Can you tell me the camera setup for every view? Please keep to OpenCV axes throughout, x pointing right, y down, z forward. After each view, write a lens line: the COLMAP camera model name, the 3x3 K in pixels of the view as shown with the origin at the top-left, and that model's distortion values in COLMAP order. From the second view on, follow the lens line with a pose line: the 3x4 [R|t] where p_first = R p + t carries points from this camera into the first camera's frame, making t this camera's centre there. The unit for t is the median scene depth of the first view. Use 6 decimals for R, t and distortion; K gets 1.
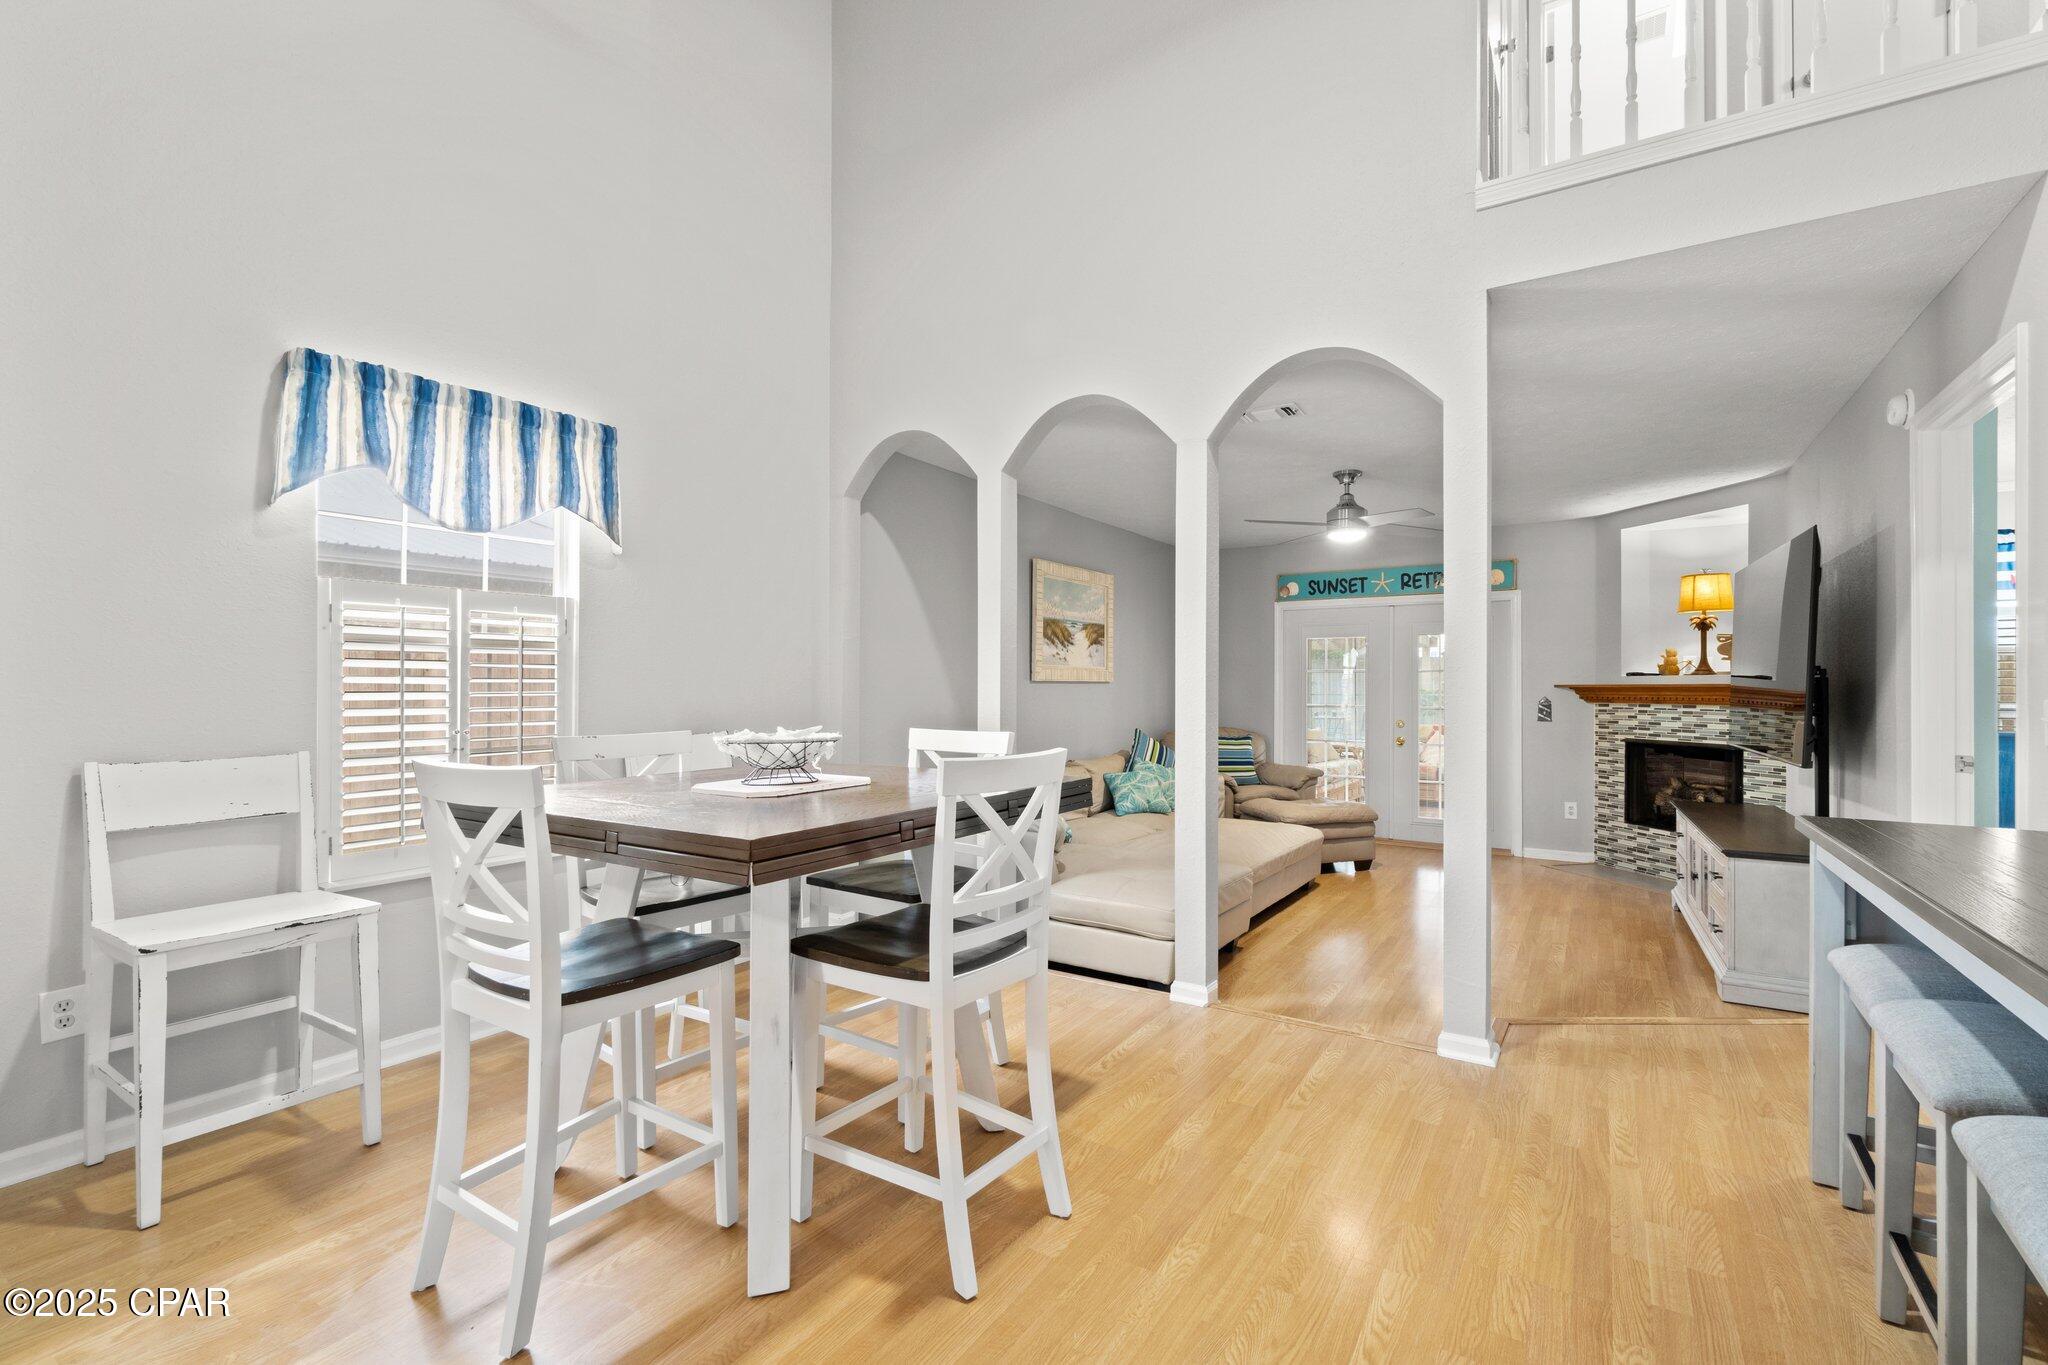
lens RADIAL K [[877.5, 0, 1029.1], [0, 877.5, 684.7], [0, 0, 1]] dist [-0.001761, -0.000785]
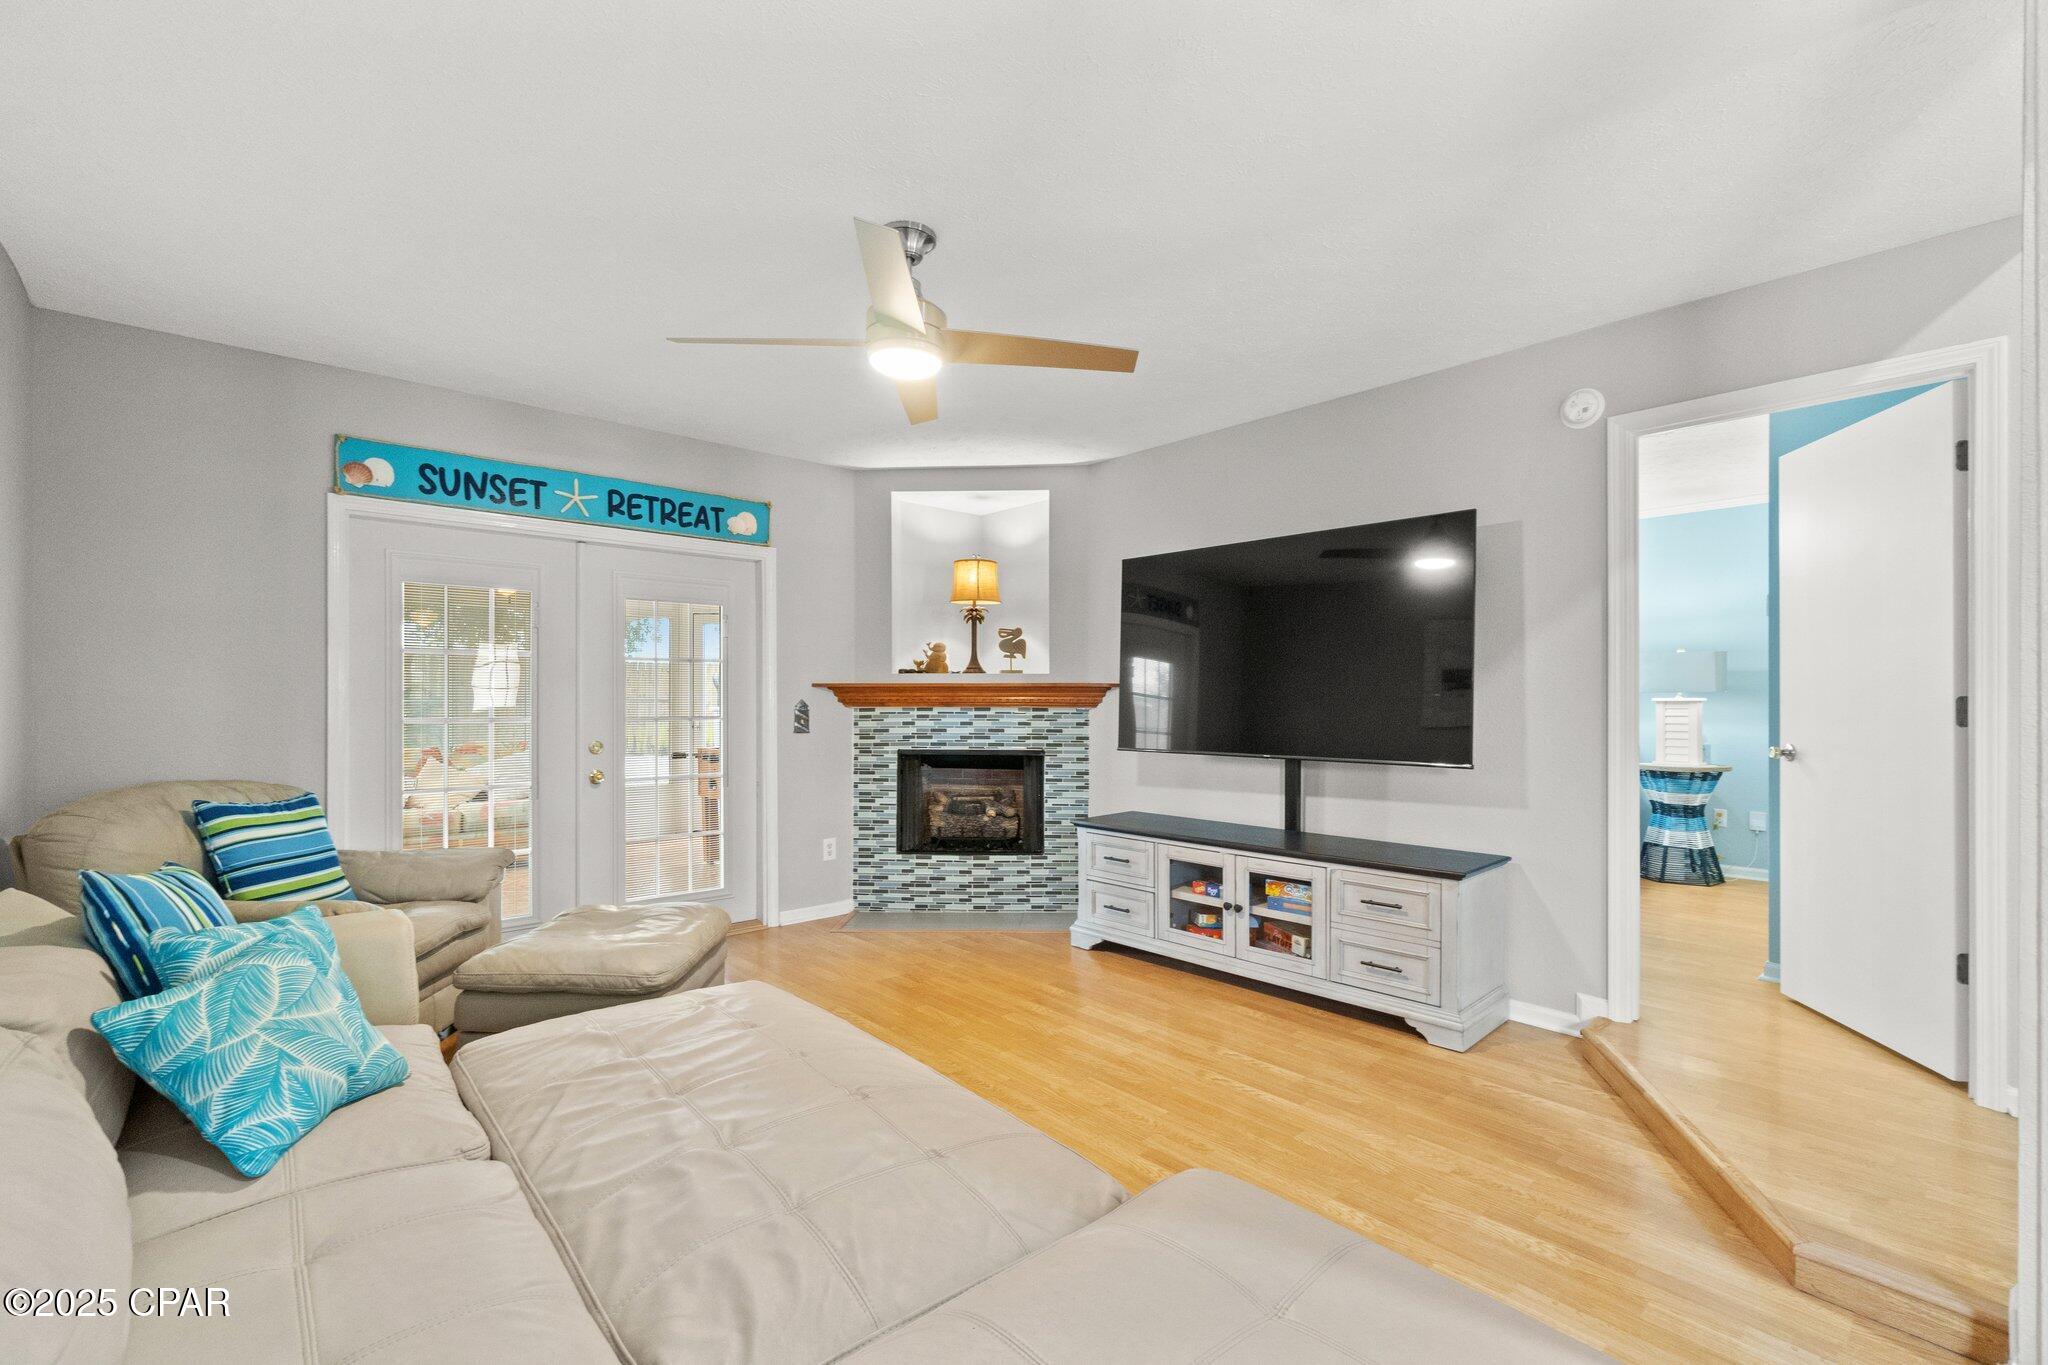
lens RADIAL K [[886.7, 0, 1018.9], [0, 886.7, 700.5], [0, 0, 1]] dist [0.000364, -0.000375]
pose [[0.267571, -0.002767, 0.963534, -0.080839], [-0.004194, 0.999983, 0.004036, 0.011682], [-0.963529, -0.005121, 0.267555, 0.672538]]
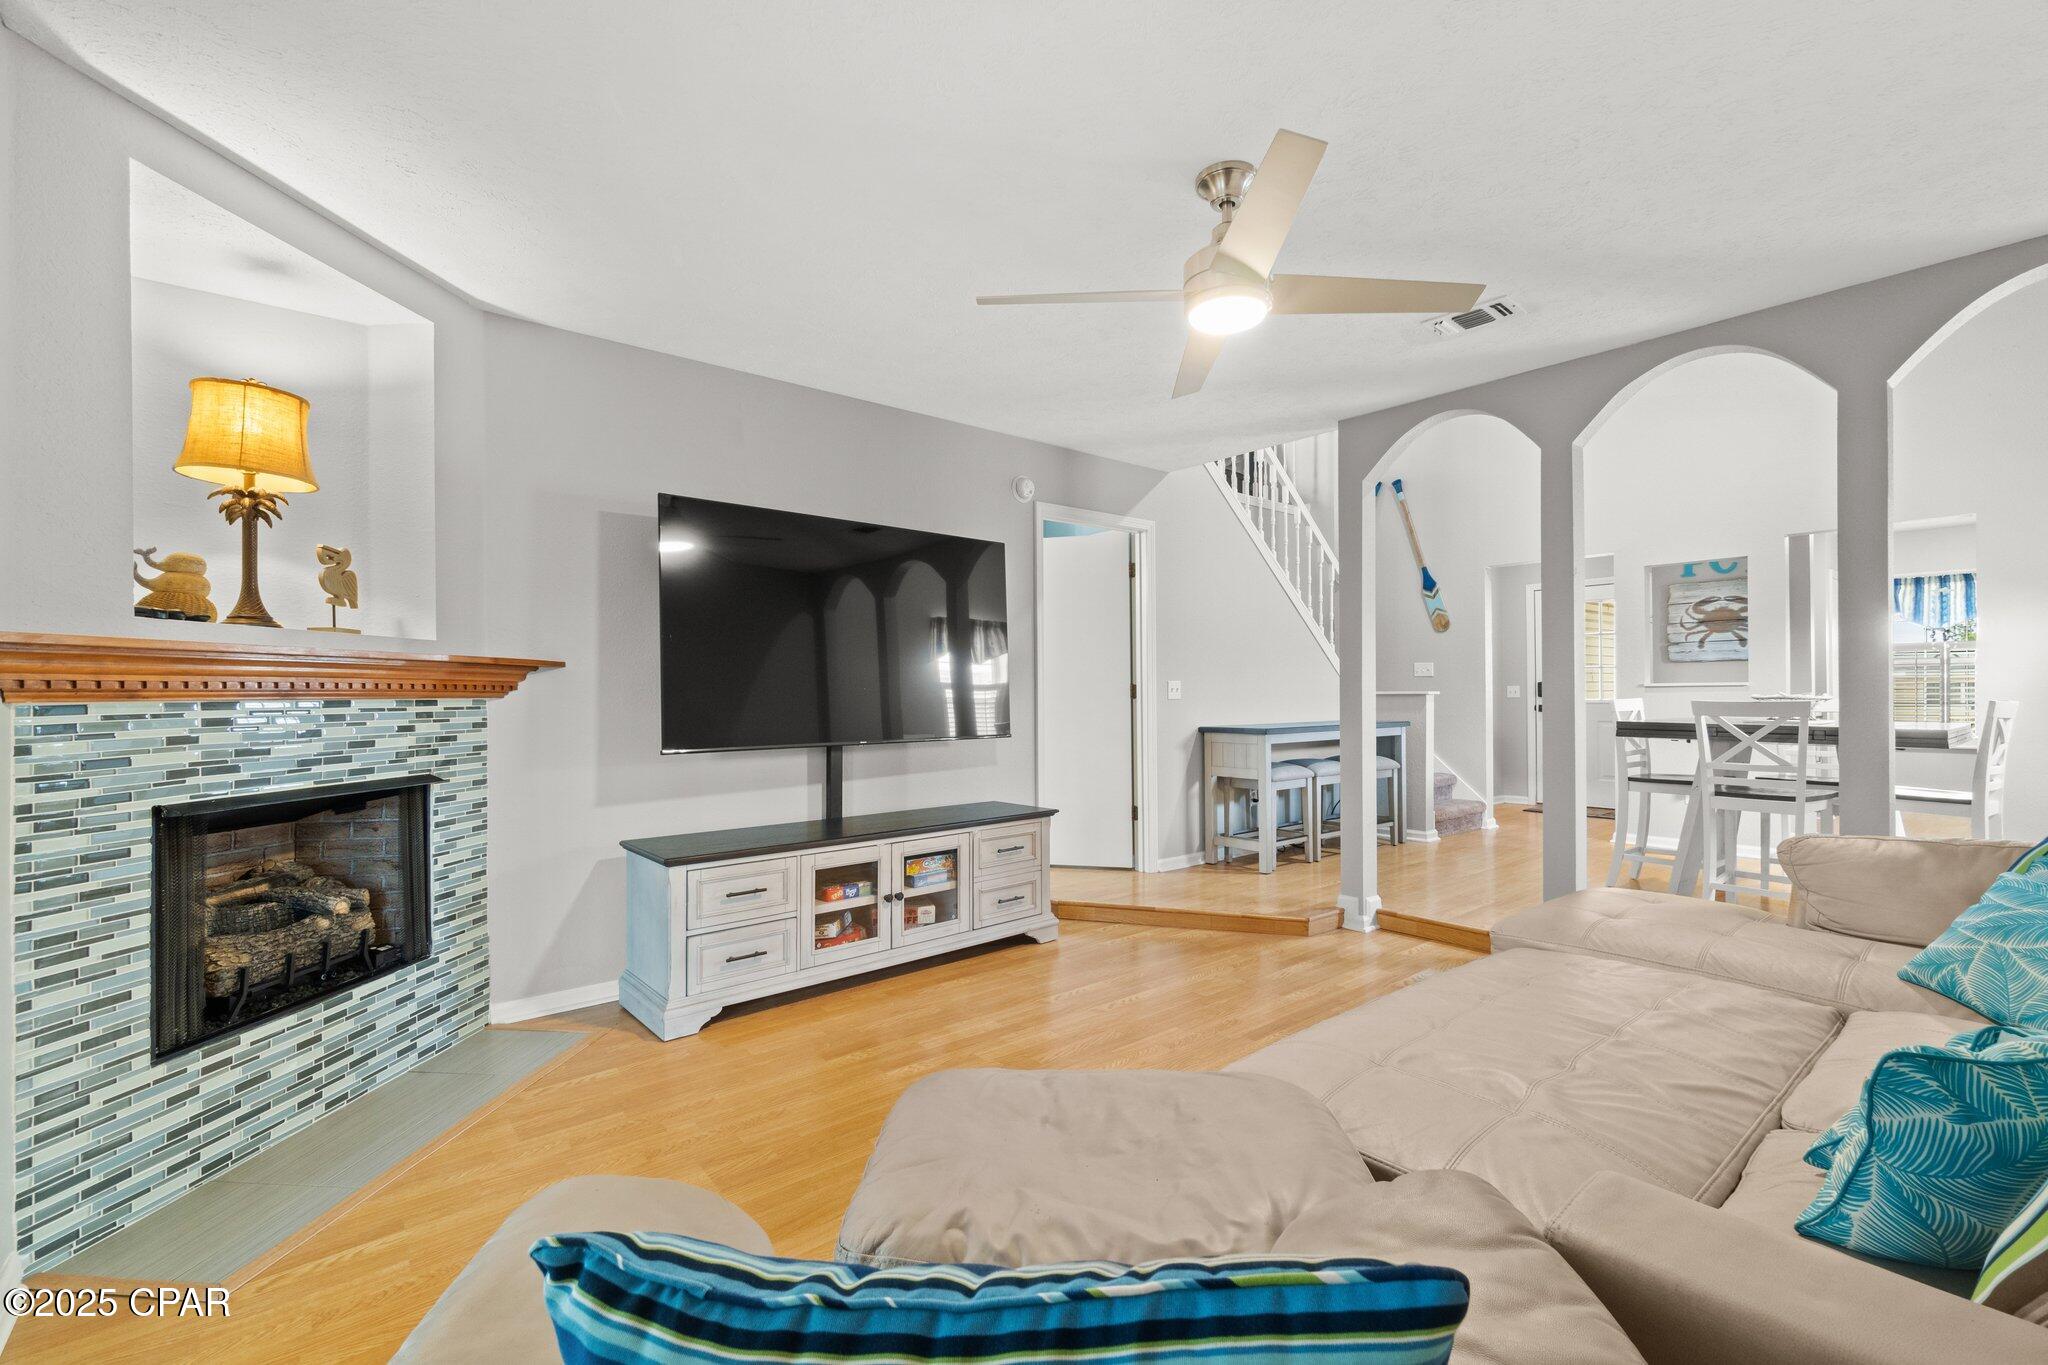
lens RADIAL K [[889.9, 0, 1027.5], [0, 889.9, 692.2], [0, 0, 1]] dist [-0.001066, -0.000242]
pose [[-0.954717, 0.001079, 0.297514, 0.270008], [0.000553, 0.999998, -0.001855, 0.018759], [-0.297515, -0.001606, -0.954716, 1.219108]]
